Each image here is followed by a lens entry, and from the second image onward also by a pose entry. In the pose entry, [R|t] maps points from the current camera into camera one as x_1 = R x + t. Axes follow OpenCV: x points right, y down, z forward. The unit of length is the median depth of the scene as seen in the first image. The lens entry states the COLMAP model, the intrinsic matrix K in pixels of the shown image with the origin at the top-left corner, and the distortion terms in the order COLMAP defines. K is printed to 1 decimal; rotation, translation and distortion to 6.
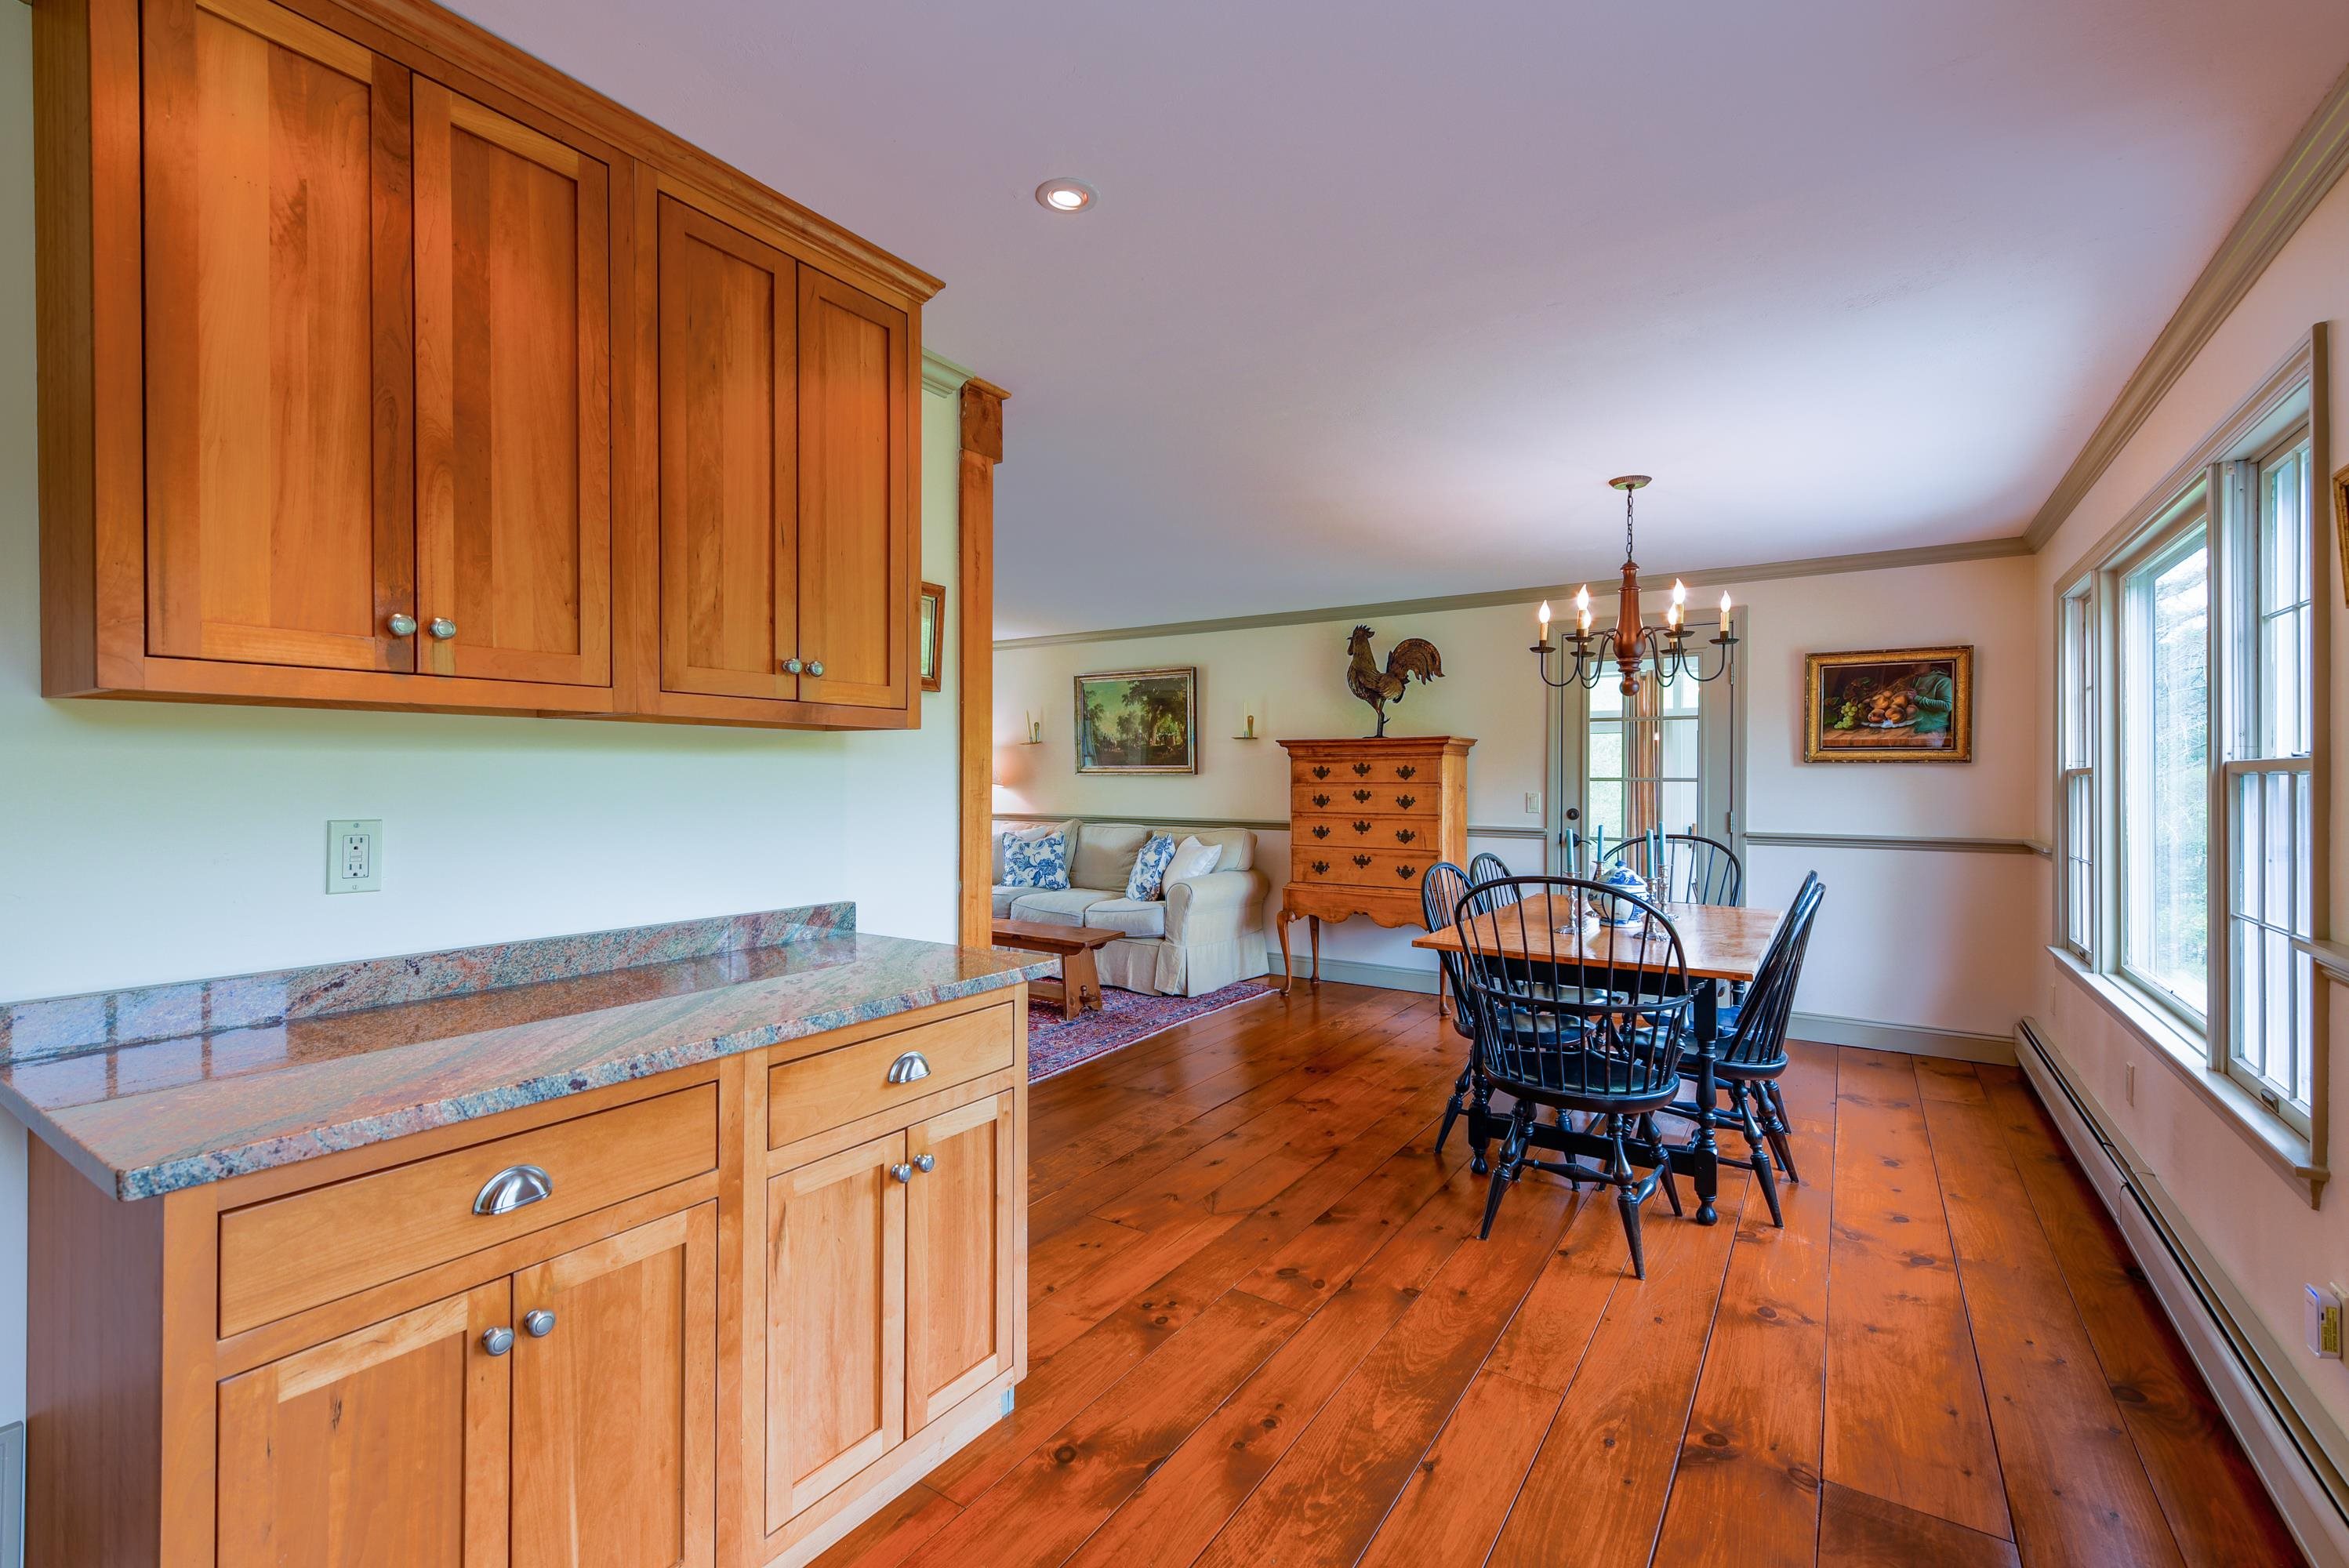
lens RADIAL K [[1017.1, 0, 1154.3], [0, 1017.1, 783.3], [0, 0, 1]] dist [-0.014279, -0.000478]
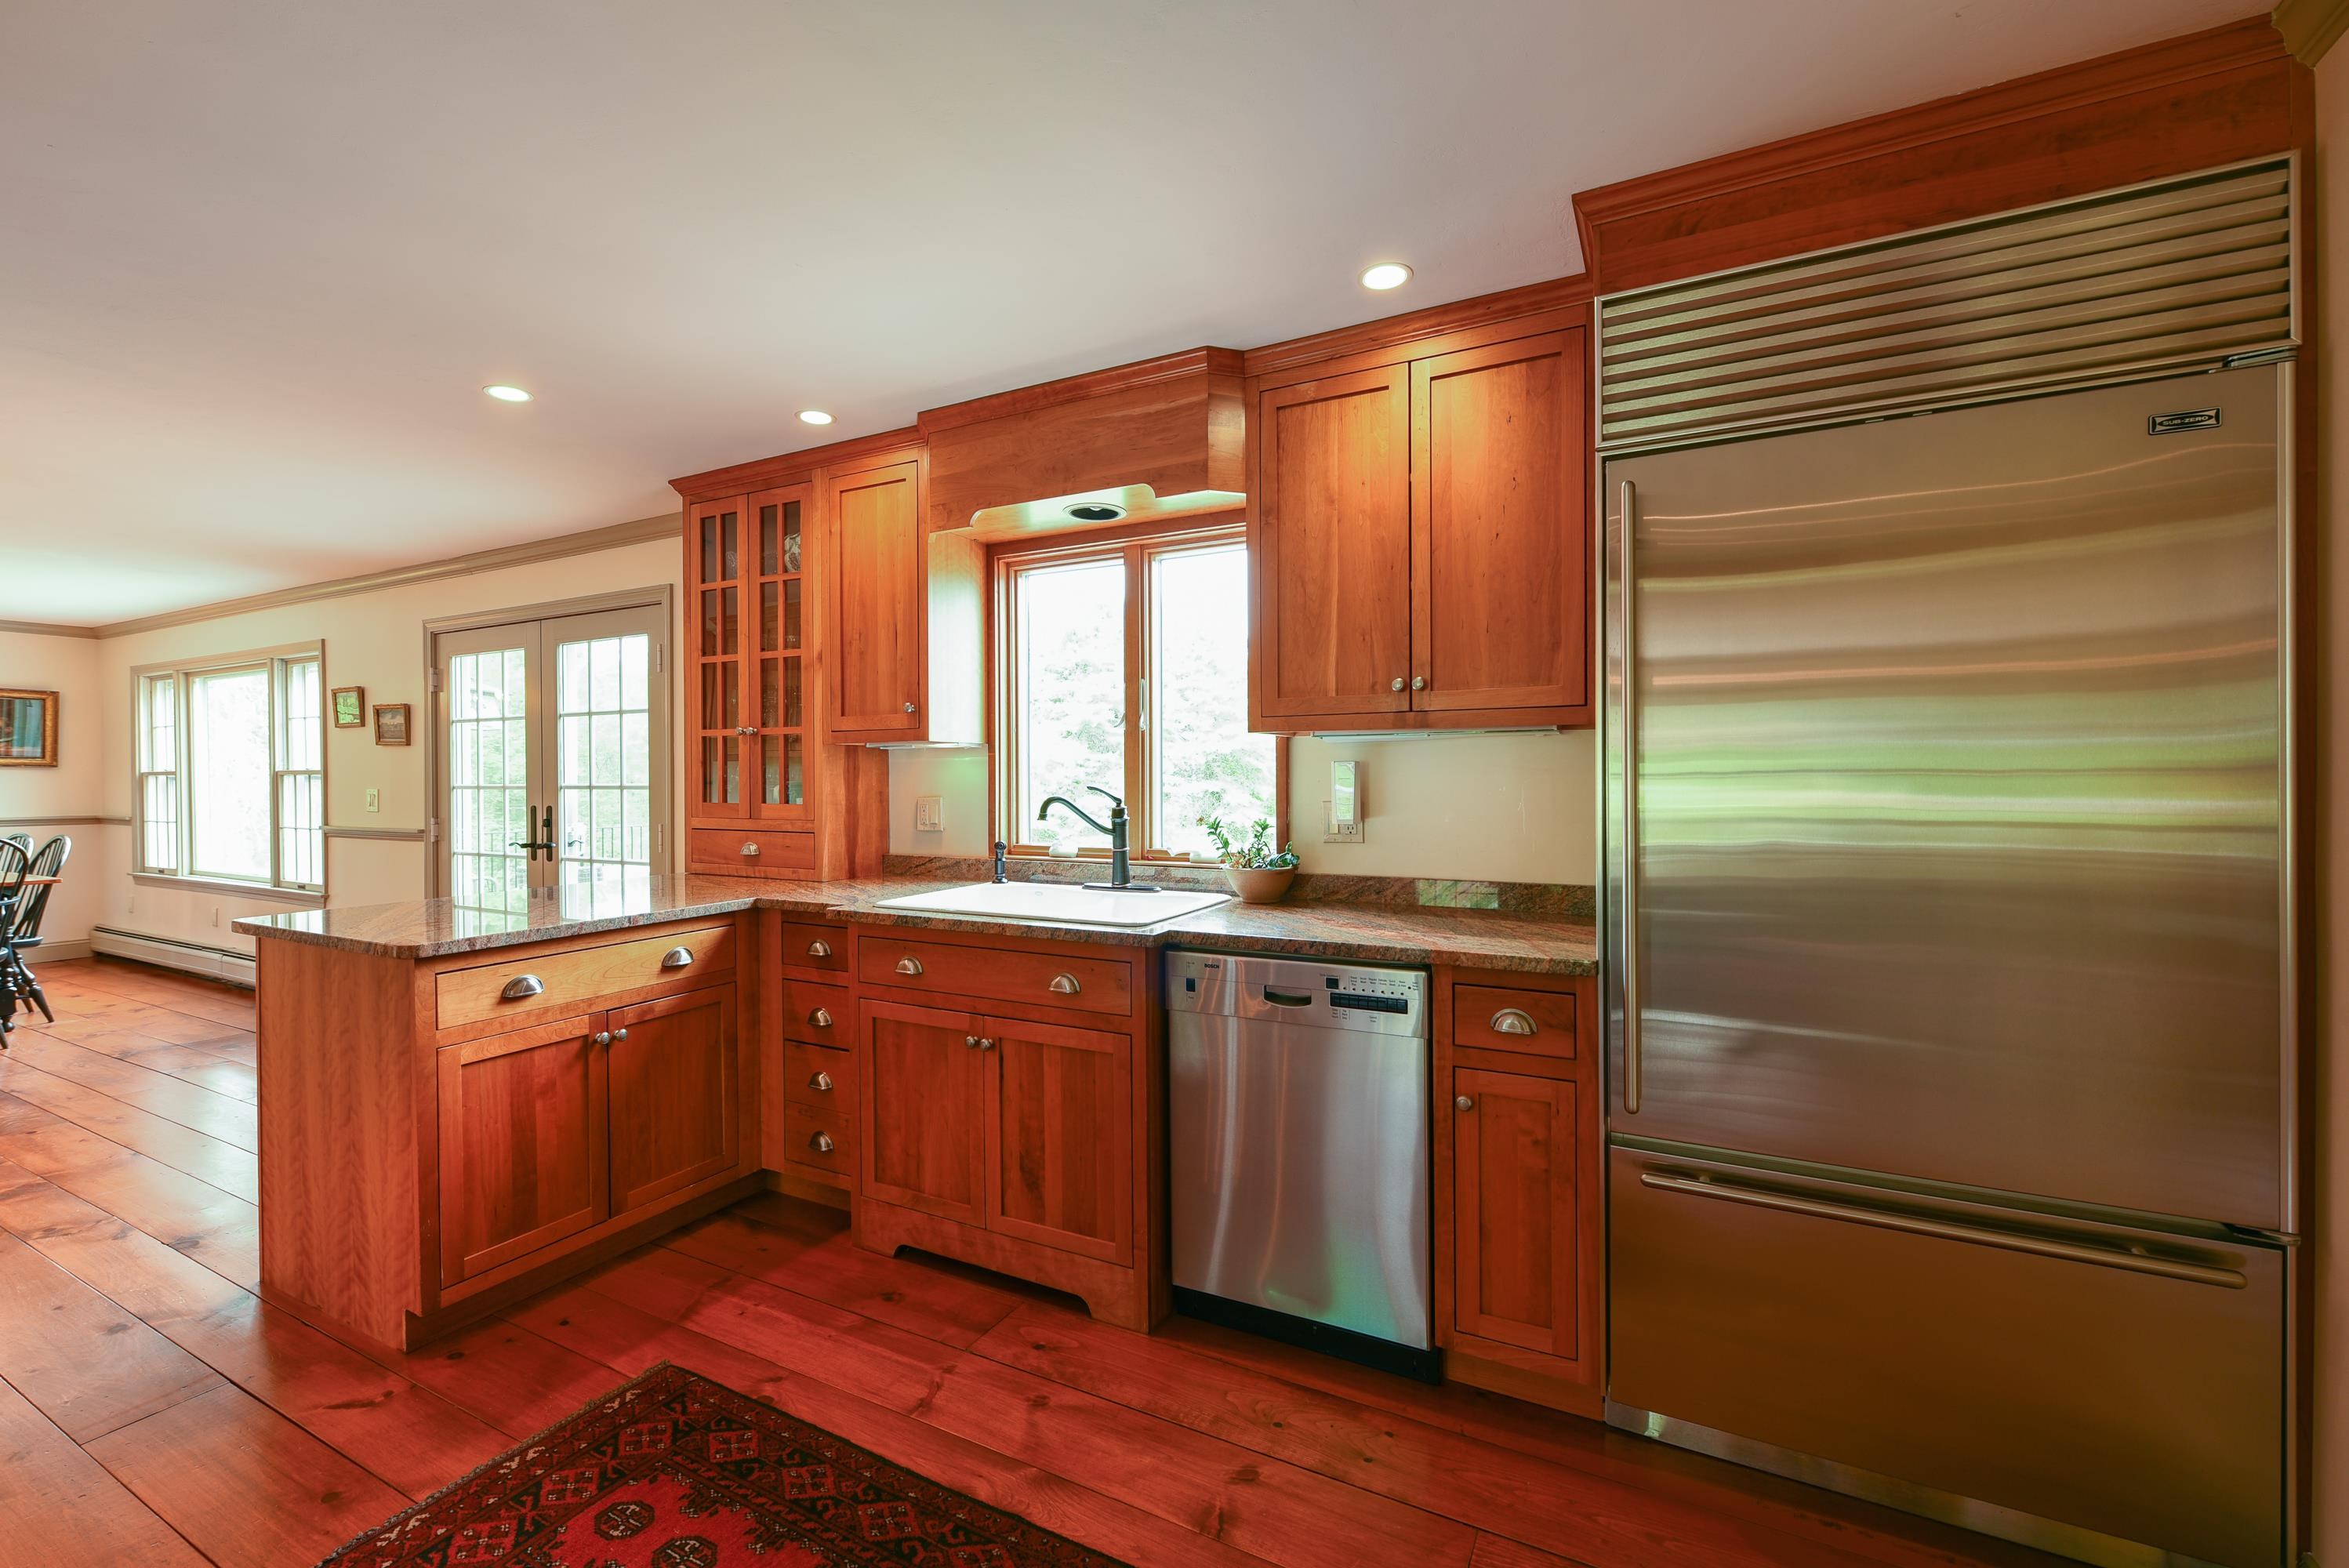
lens RADIAL K [[977.2, 0, 1178.5], [0, 977.2, 779.7], [0, 0, 1]] dist [0.003387, -0.000486]
pose [[-0.119360, -0.002272, 0.992848, -0.724005], [0.005859, 0.999978, 0.002993, 0.003429], [-0.992834, 0.006174, -0.119344, -0.432368]]
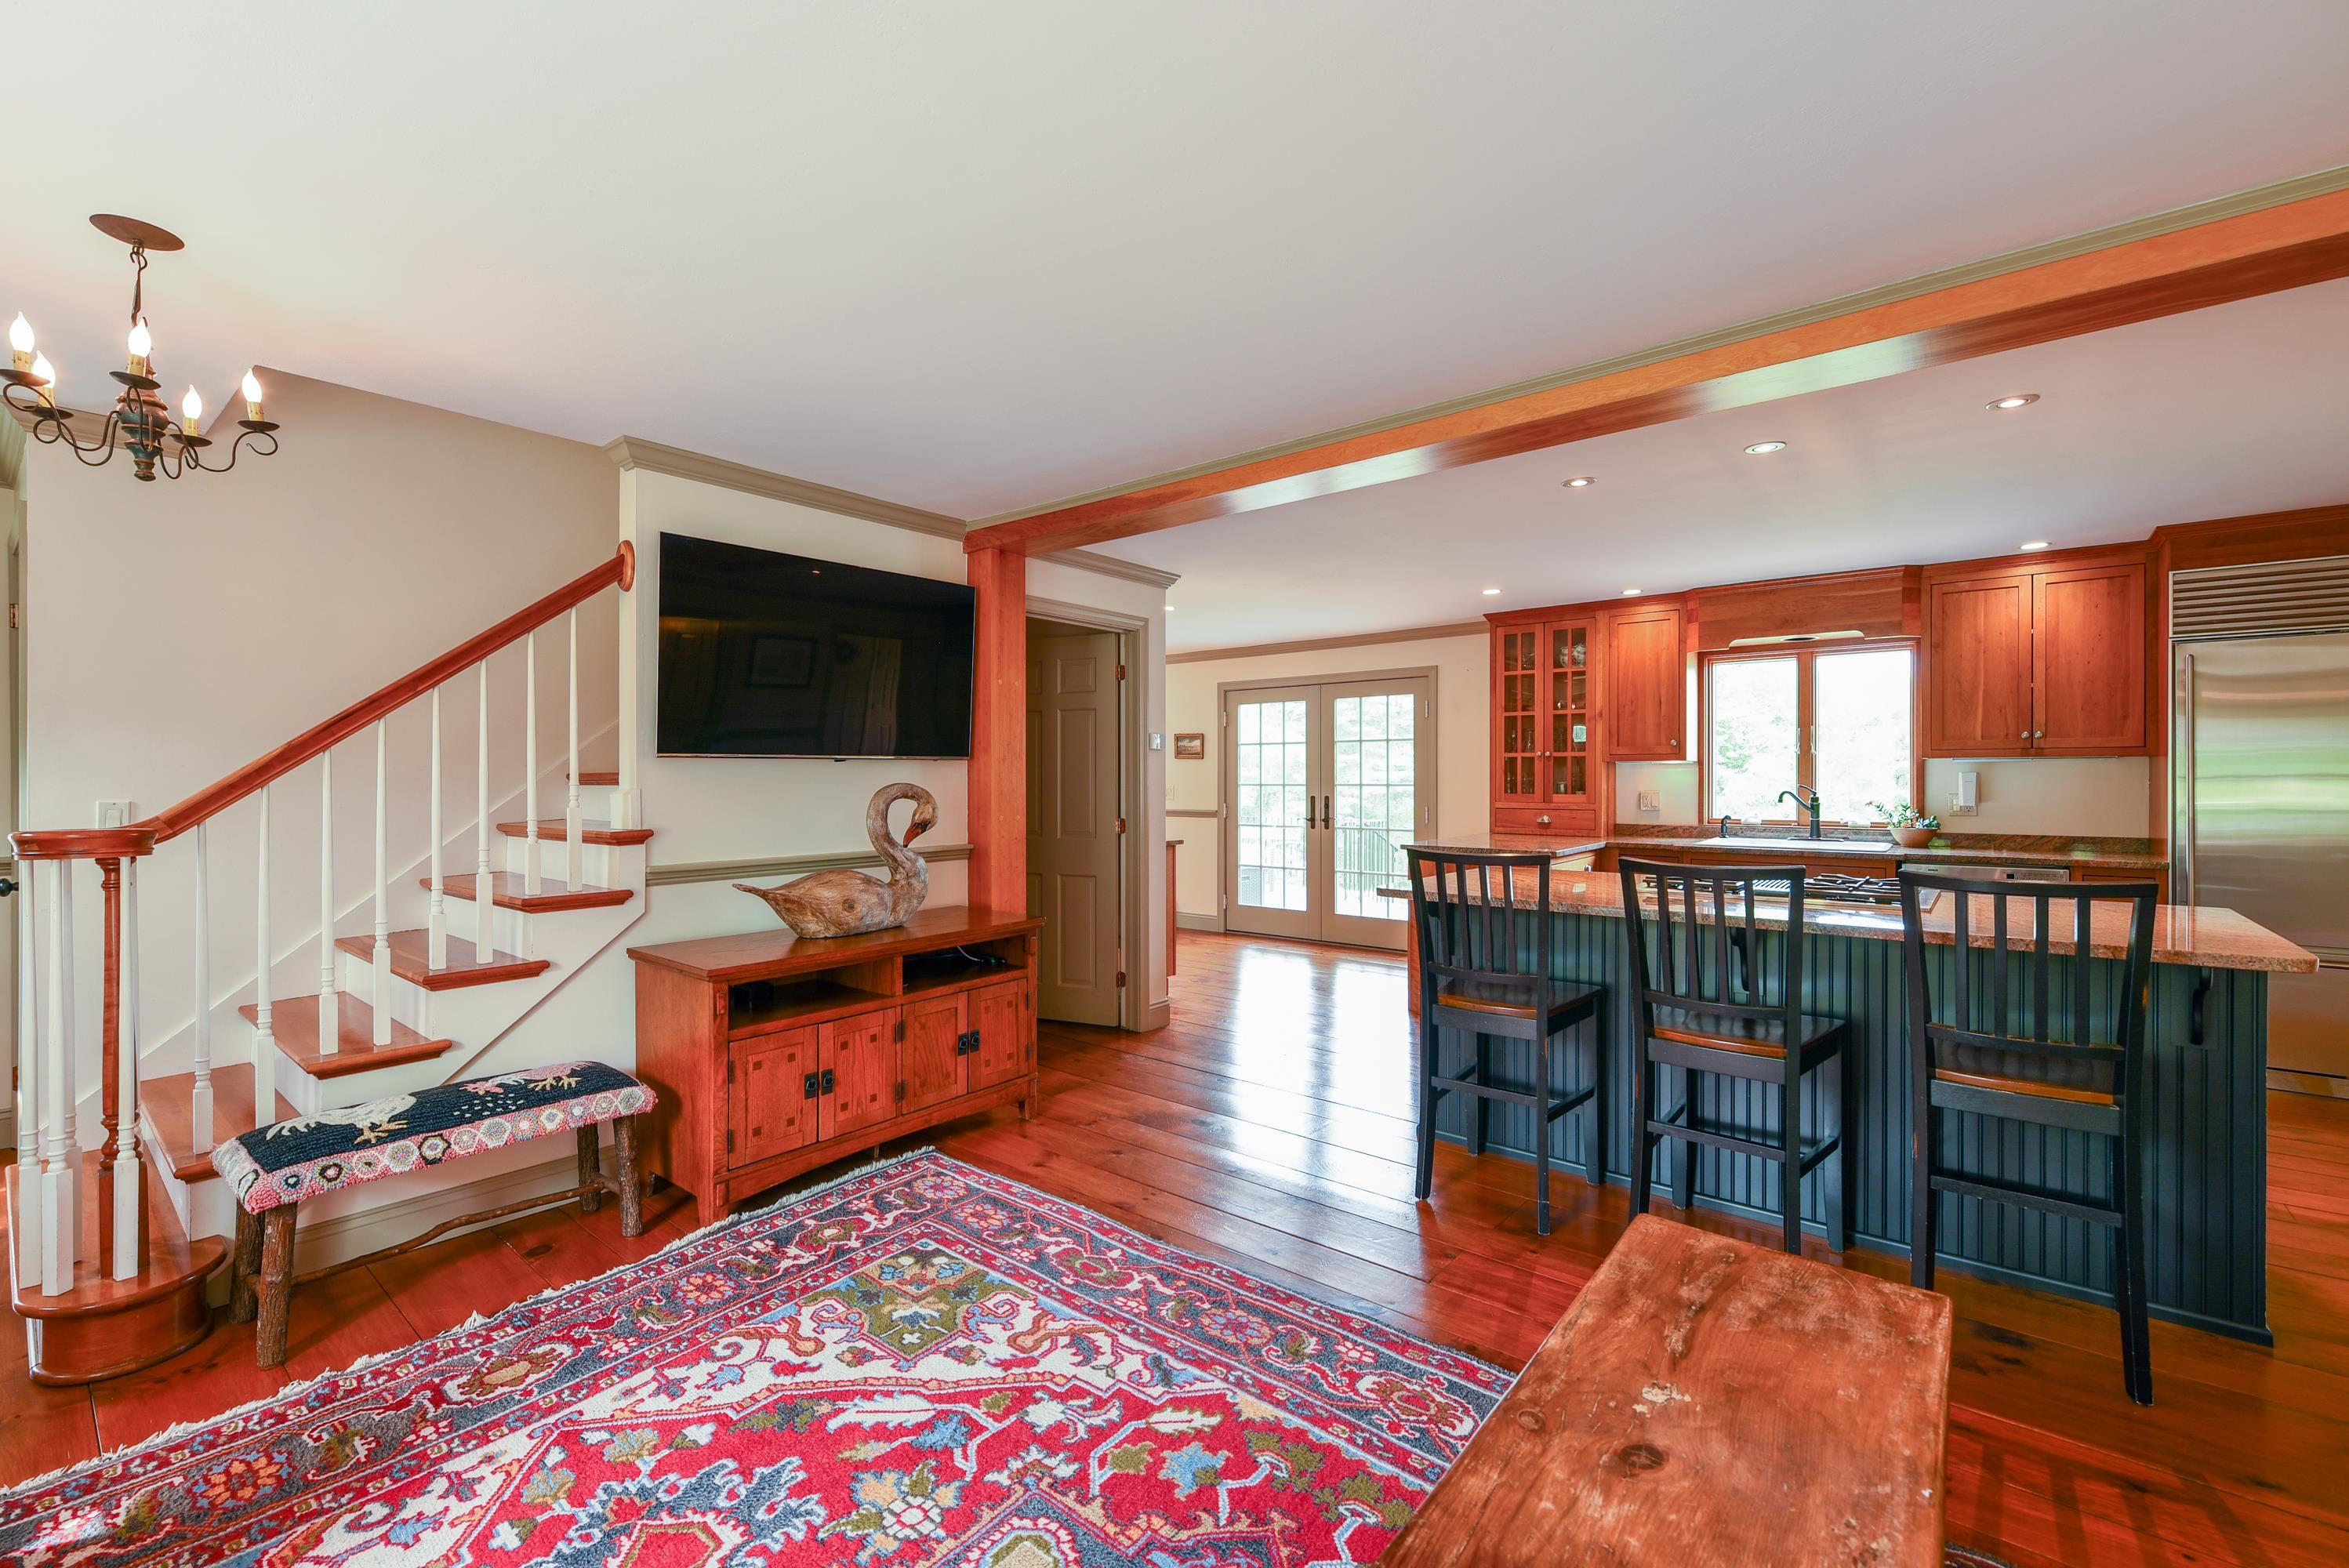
lens RADIAL K [[977.2, 0, 1184.3], [0, 977.2, 780.3], [0, 0, 1]] dist [0.003387, -0.000486]
pose [[0.071718, -0.003242, 0.997420, -1.214512], [0.004512, 0.999986, 0.002926, -0.002119], [-0.997415, 0.004291, 0.071732, 0.087042]]
